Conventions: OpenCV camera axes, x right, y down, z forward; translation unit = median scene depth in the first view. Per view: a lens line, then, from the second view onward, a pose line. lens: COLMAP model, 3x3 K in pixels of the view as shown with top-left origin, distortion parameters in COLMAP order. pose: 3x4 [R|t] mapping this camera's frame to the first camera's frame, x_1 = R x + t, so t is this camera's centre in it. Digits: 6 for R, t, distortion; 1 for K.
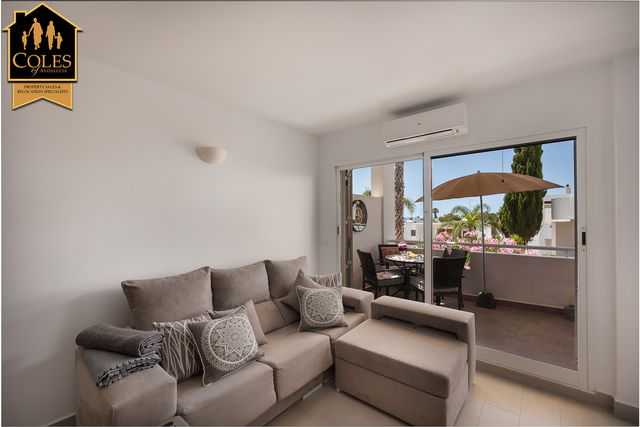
lens RADIAL K [[270.9, 0, 320.0], [0, 270.9, 213.5], [0, 0, 1]] dist [-0.002156, -0.000318]
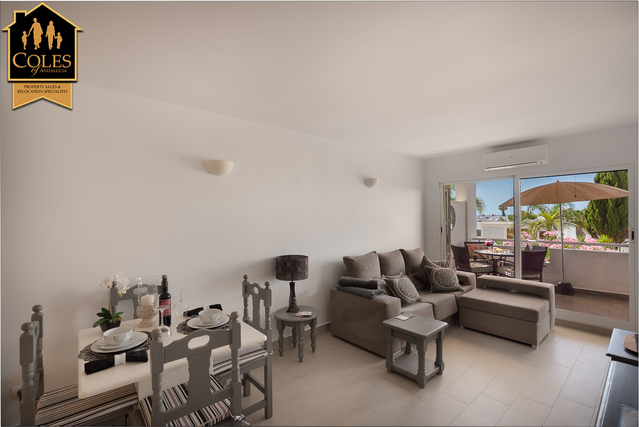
lens RADIAL K [[290.5, 0, 319.5], [0, 290.5, 213.5], [0, 0, 1]] dist [-0.000391, -0.000107]
pose [[0.987160, -0.004727, -0.159663, -0.329775], [0.005828, 0.999962, 0.006431, -0.034420], [0.159627, -0.007279, 0.987151, -0.577014]]
